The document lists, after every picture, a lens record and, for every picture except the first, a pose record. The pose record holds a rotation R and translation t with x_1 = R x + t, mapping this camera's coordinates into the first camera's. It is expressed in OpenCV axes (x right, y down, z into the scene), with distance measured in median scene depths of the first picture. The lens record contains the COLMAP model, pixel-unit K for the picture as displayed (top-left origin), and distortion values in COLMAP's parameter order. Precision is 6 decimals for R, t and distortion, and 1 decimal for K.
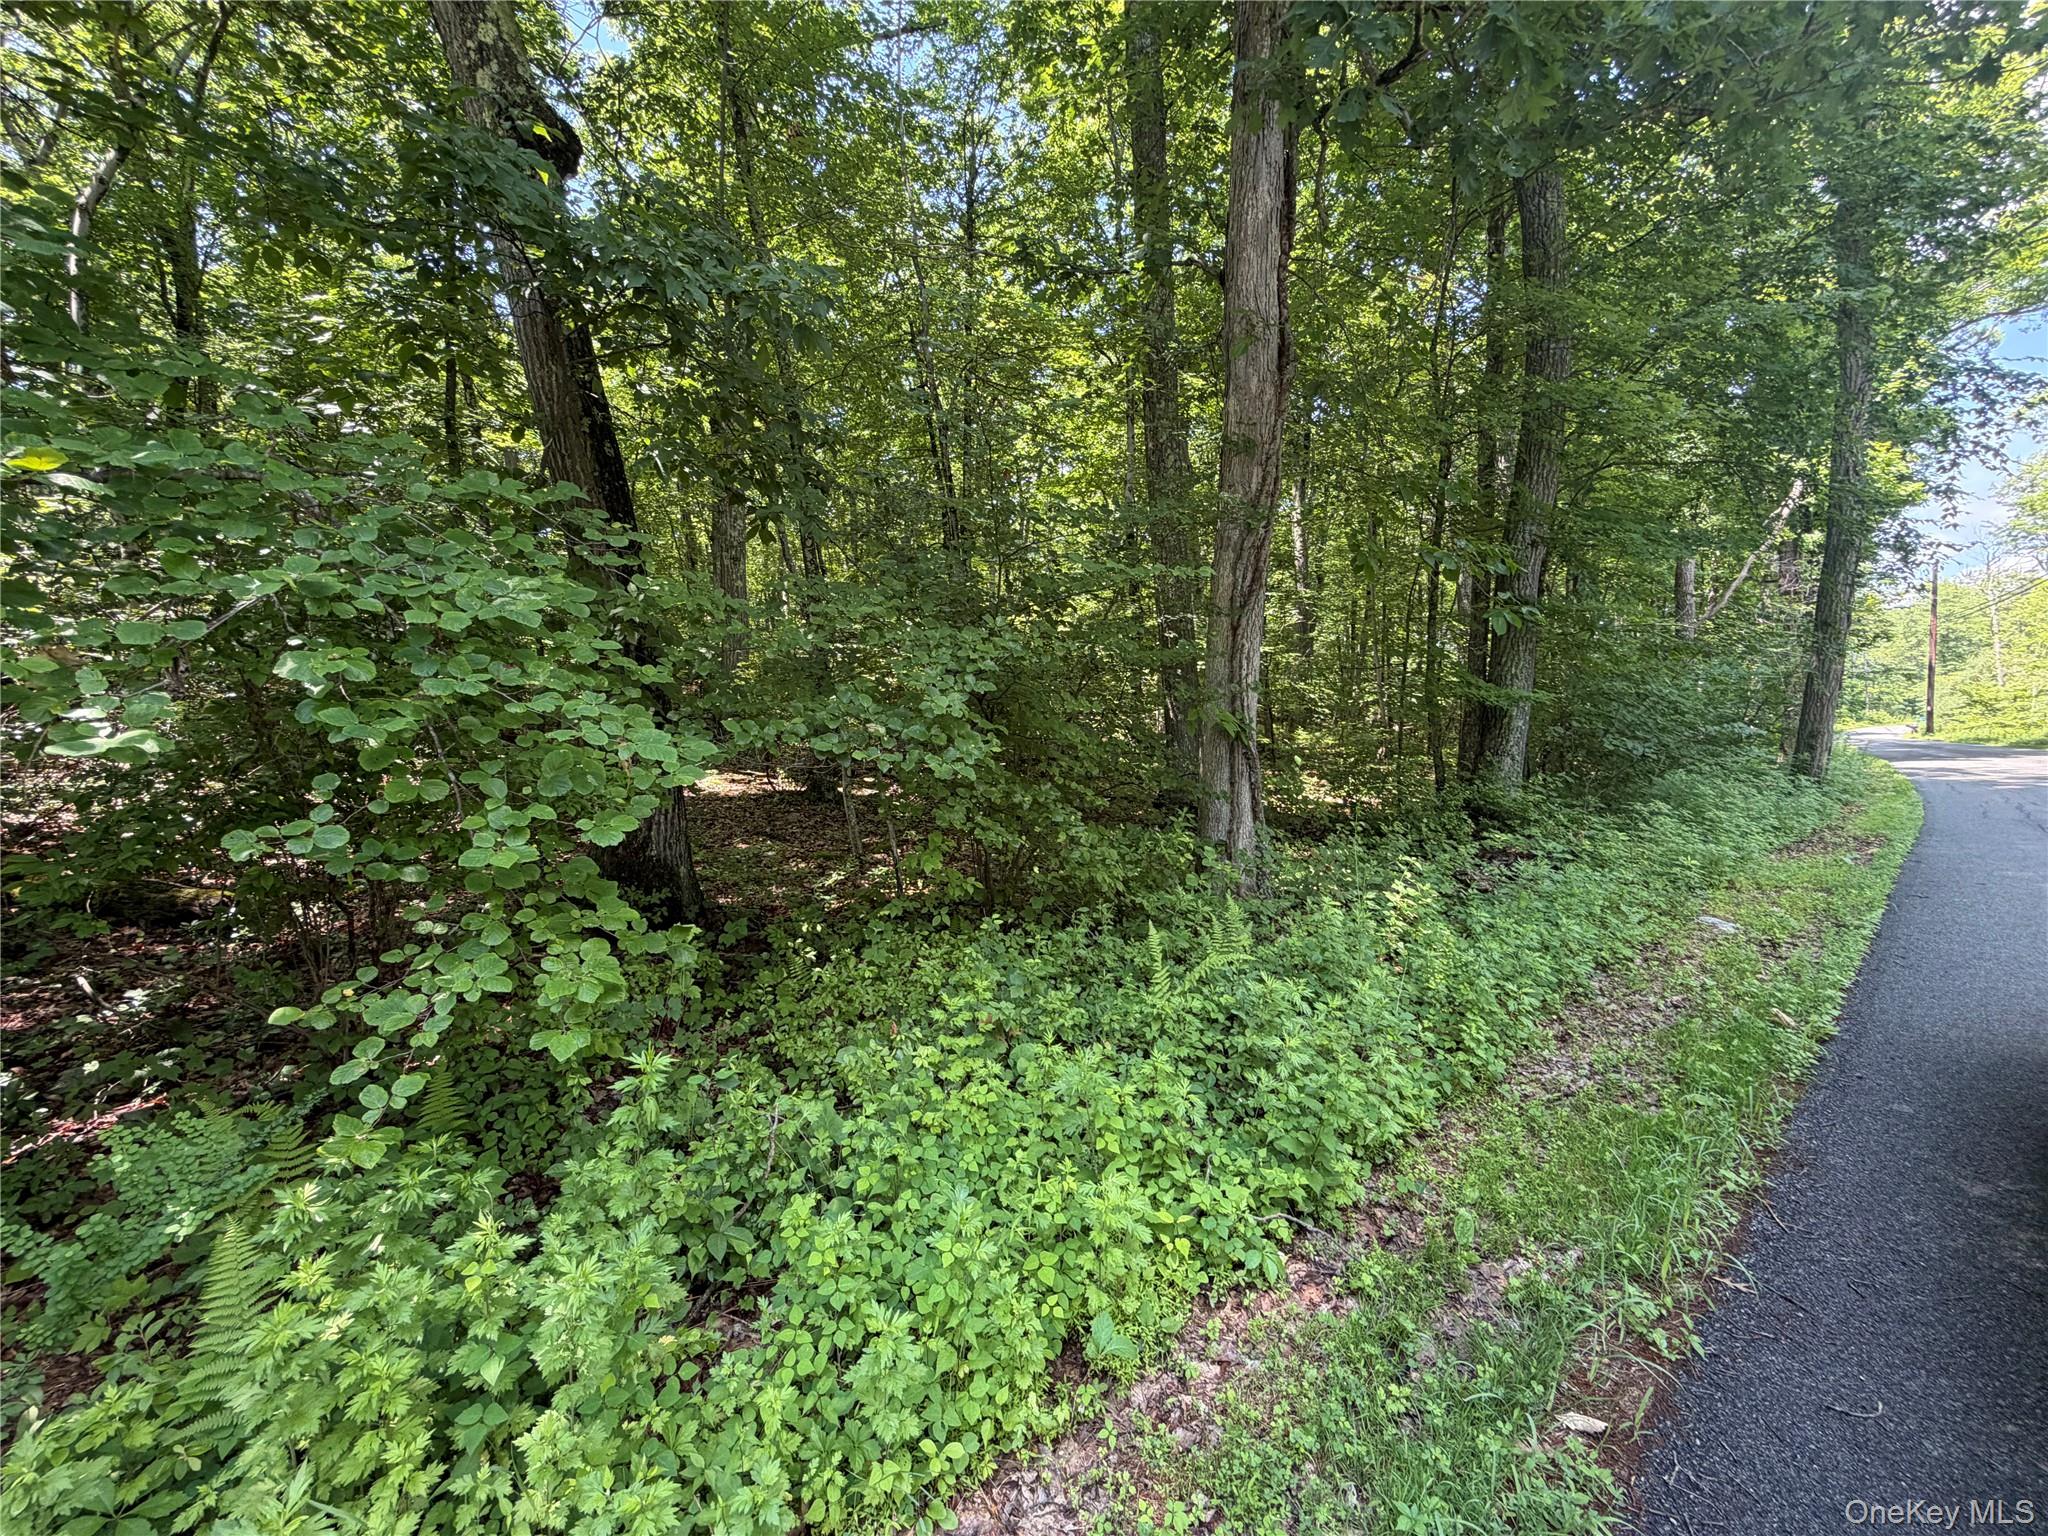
lens RADIAL K [[809.8, 0, 1024.0], [0, 809.8, 768.0], [0, 0, 1]] dist [0.003660, -0.000400]
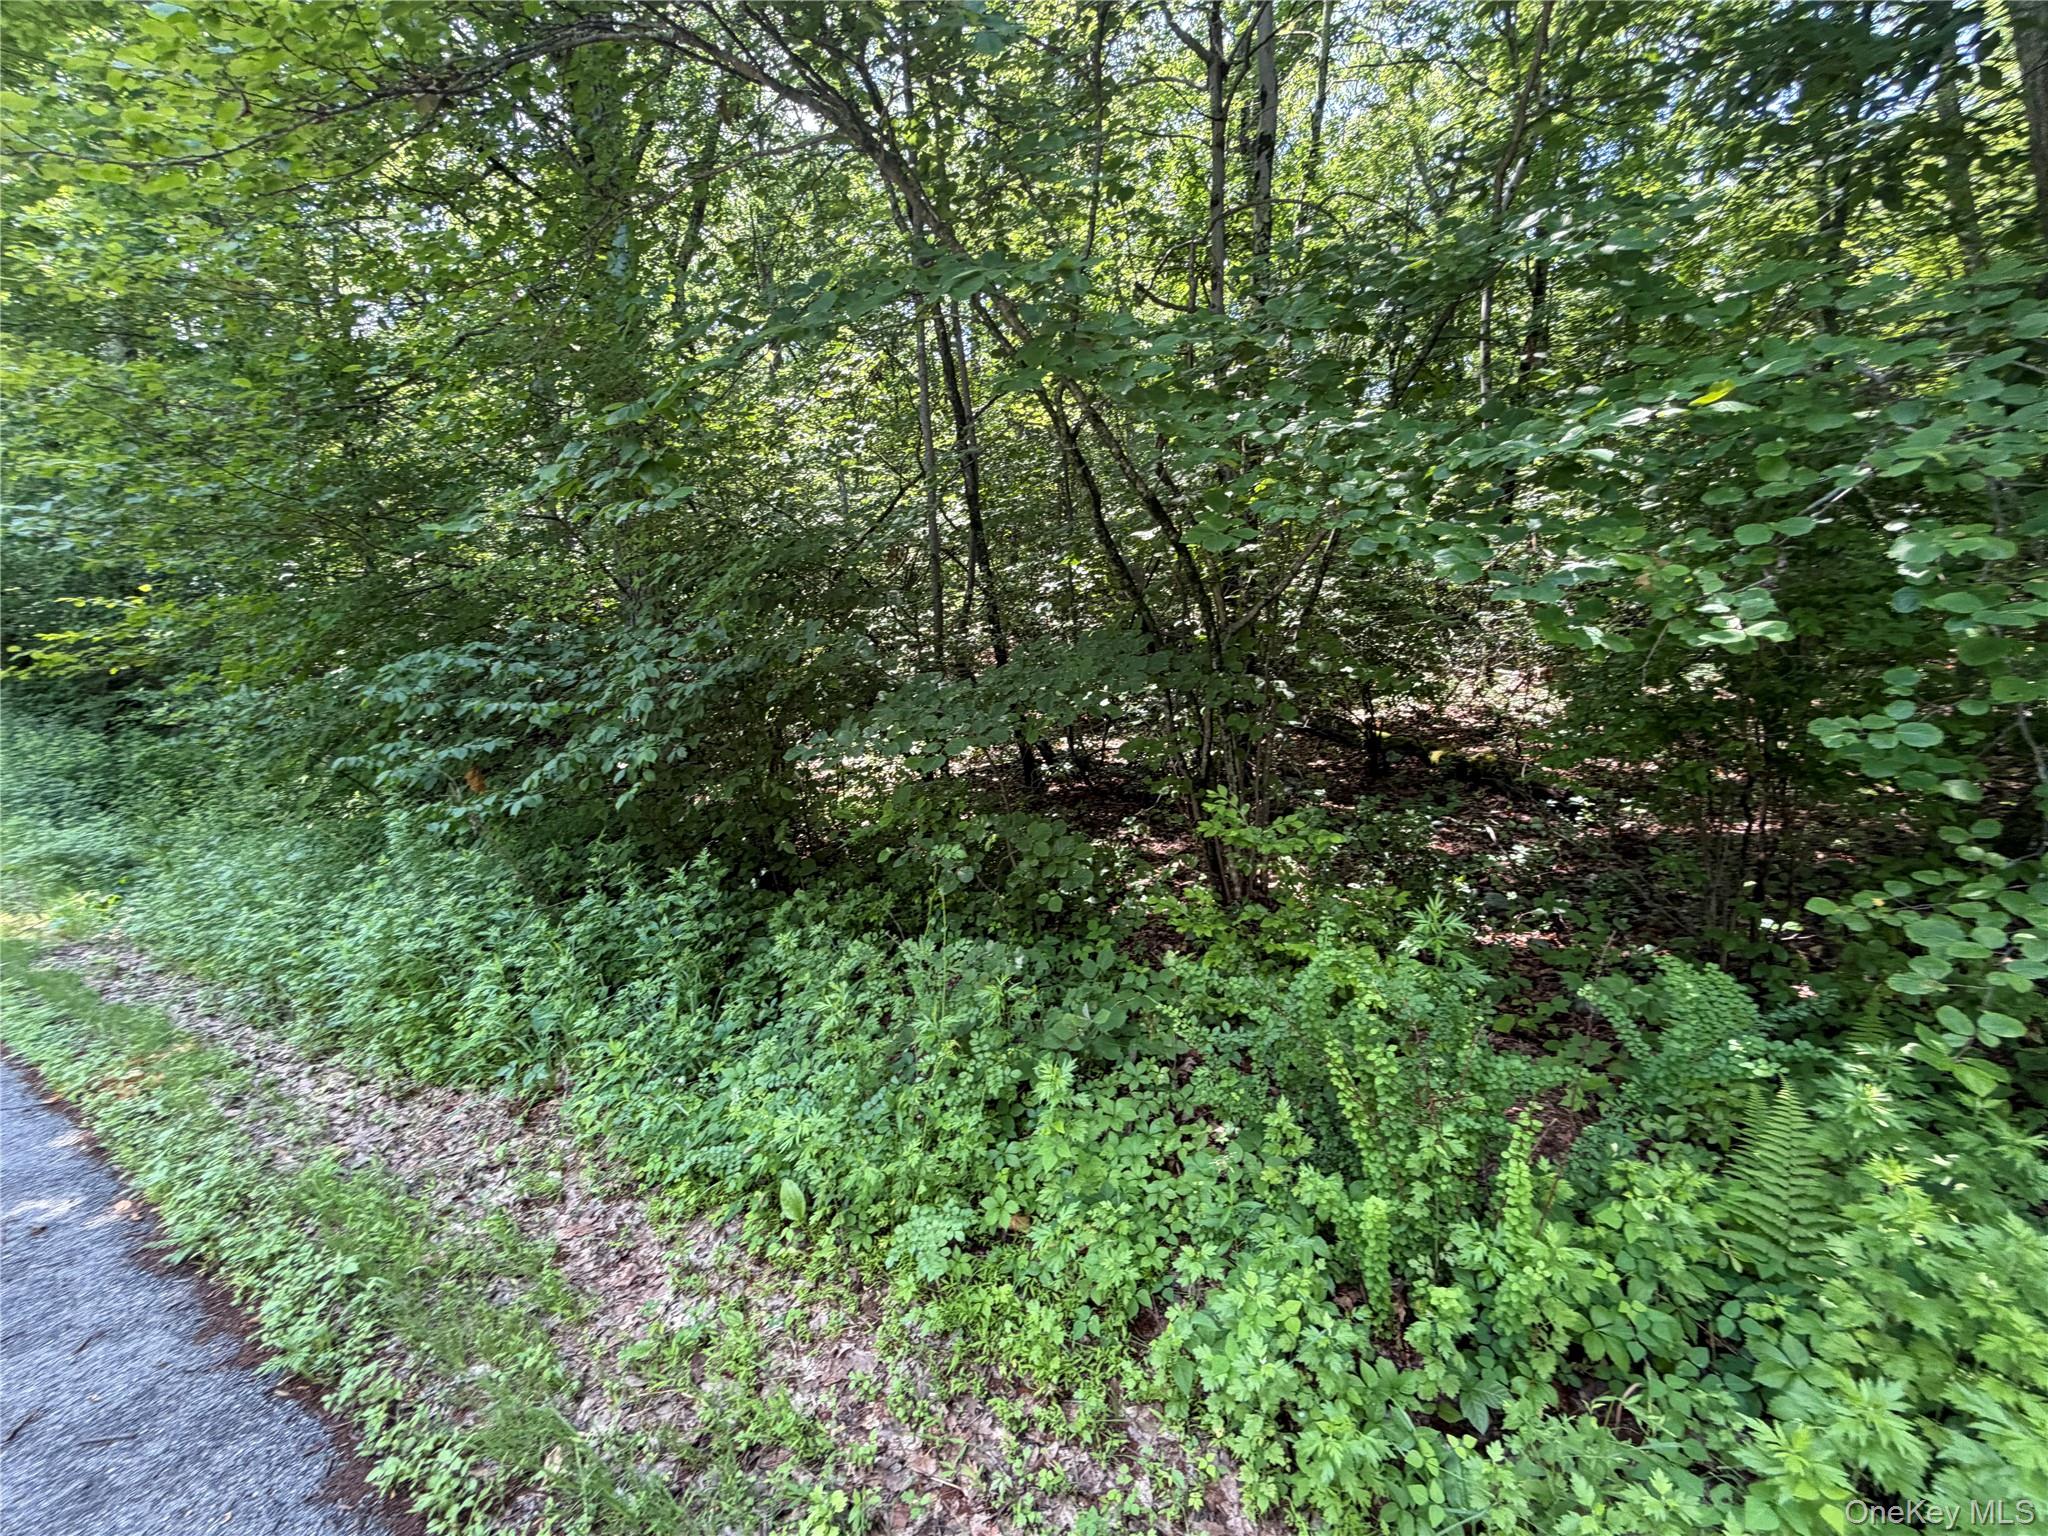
lens RADIAL K [[821.2, 0, 1016.0], [0, 821.2, 760.9], [0, 0, 1]] dist [-0.003649, -0.000105]
pose [[0.259798, 0.124583, -0.957593, -0.123525], [-0.035789, 0.992204, 0.119377, 0.021760], [0.964999, 0.003257, 0.262232, -0.130450]]
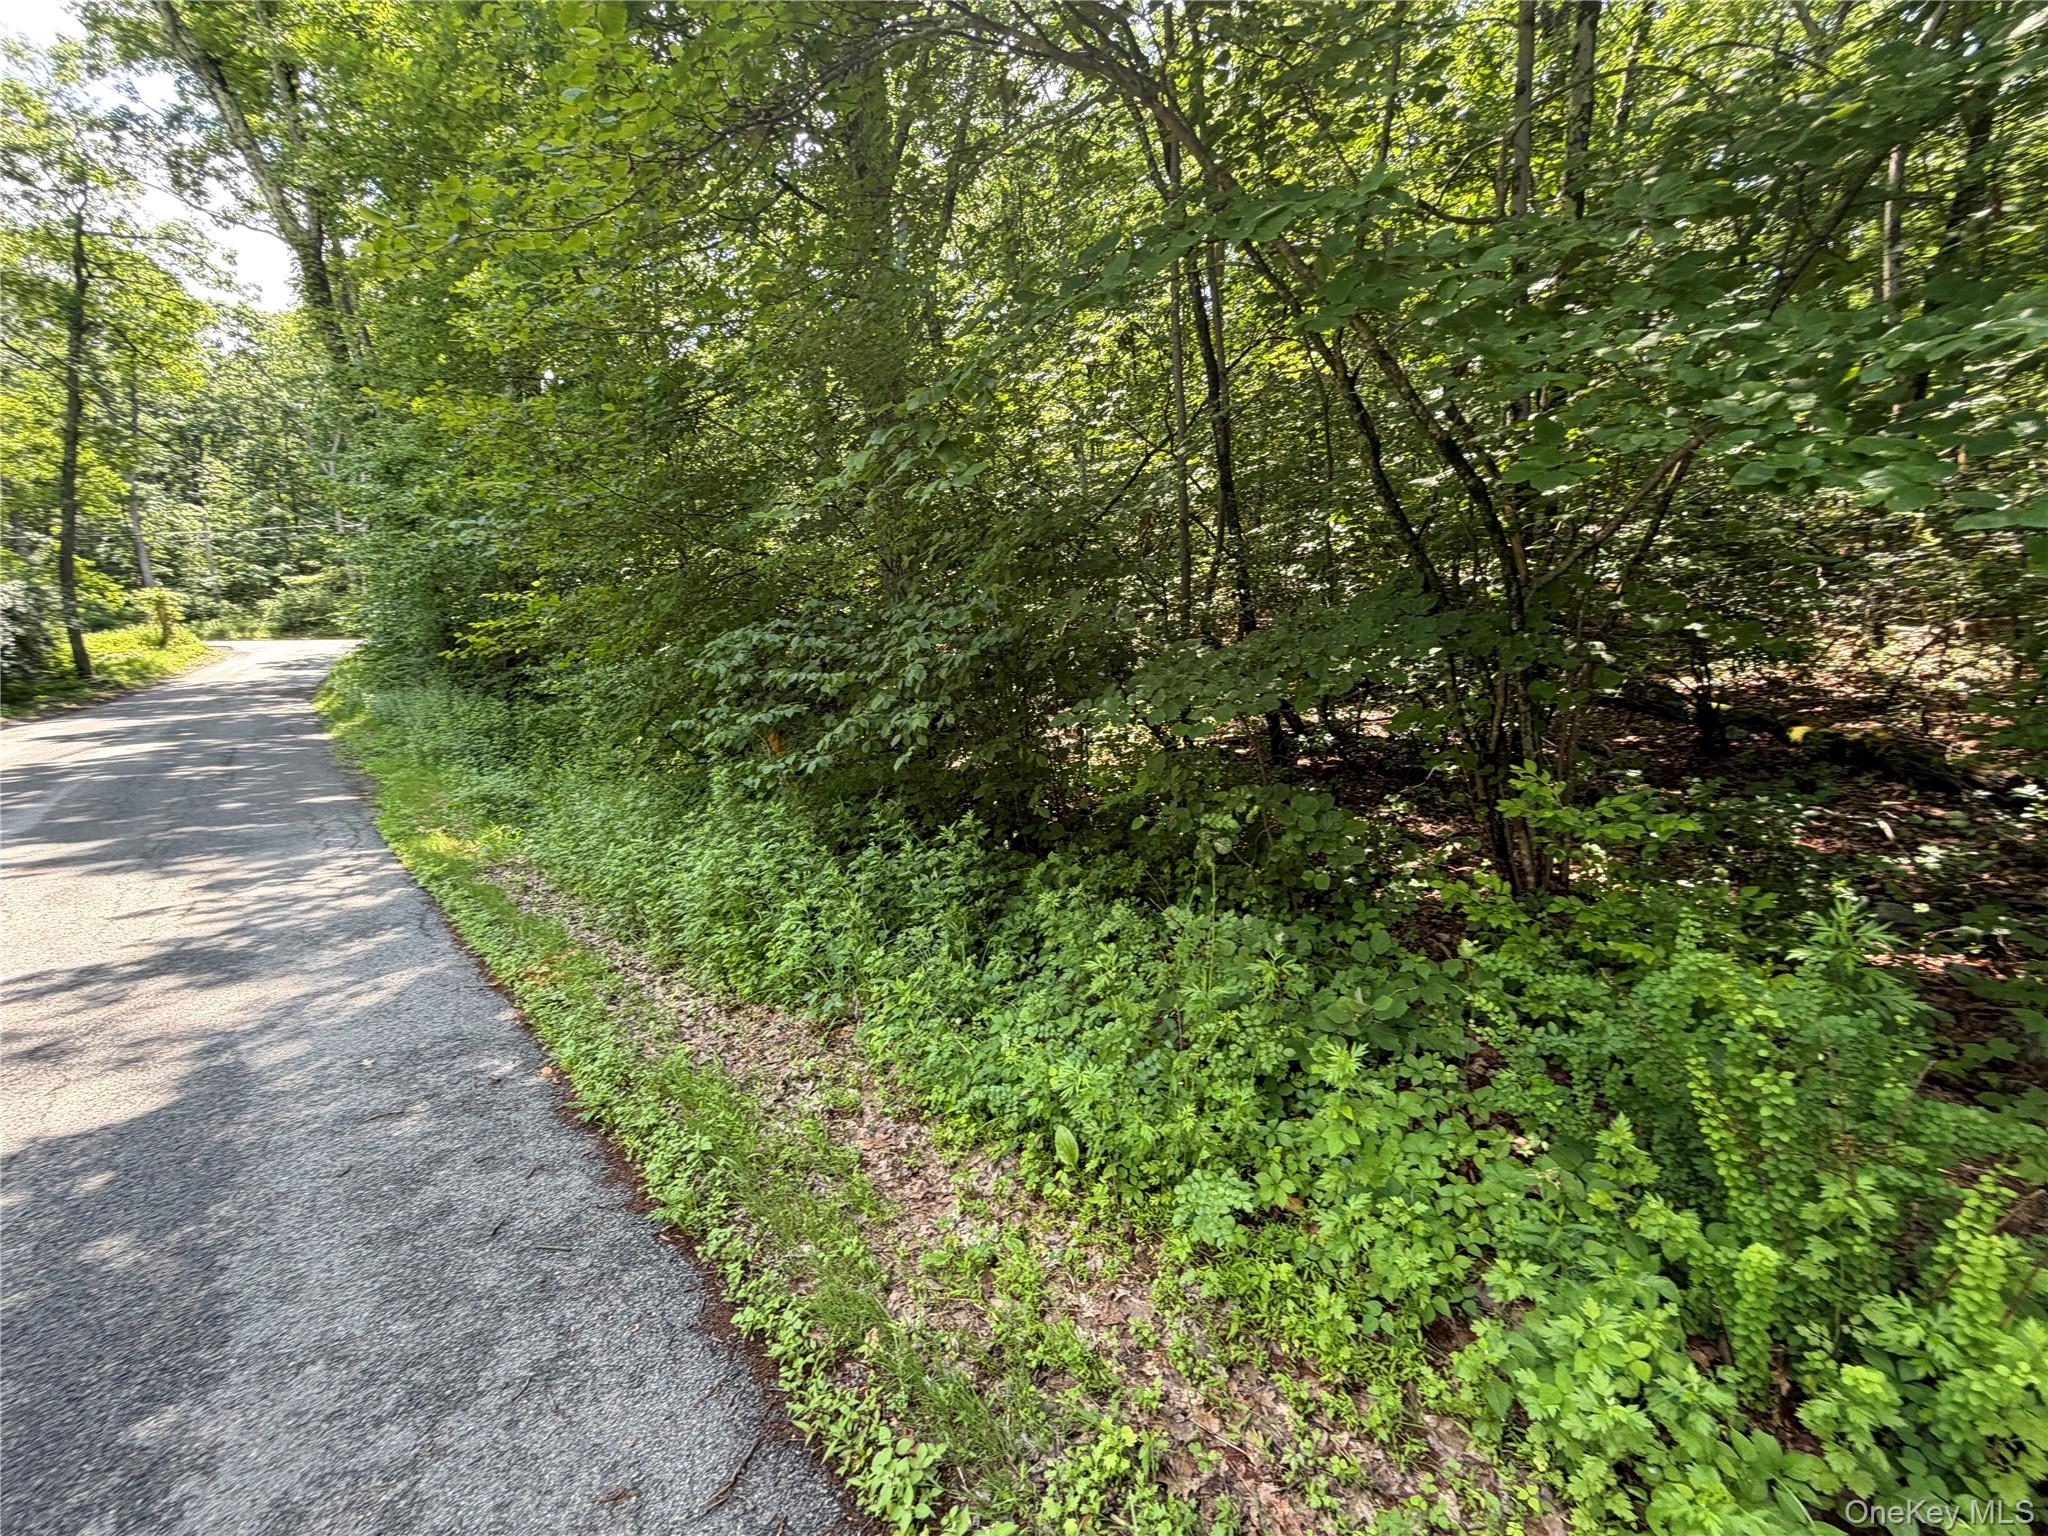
lens RADIAL K [[820.0, 0, 1011.7], [0, 820.0, 761.3], [0, 0, 1]] dist [-0.003383, 0.000286]
pose [[-0.017081, 0.161657, -0.986699, -0.128388], [-0.014049, 0.986707, 0.161902, 0.026980], [0.999755, 0.016628, -0.014583, -0.172225]]
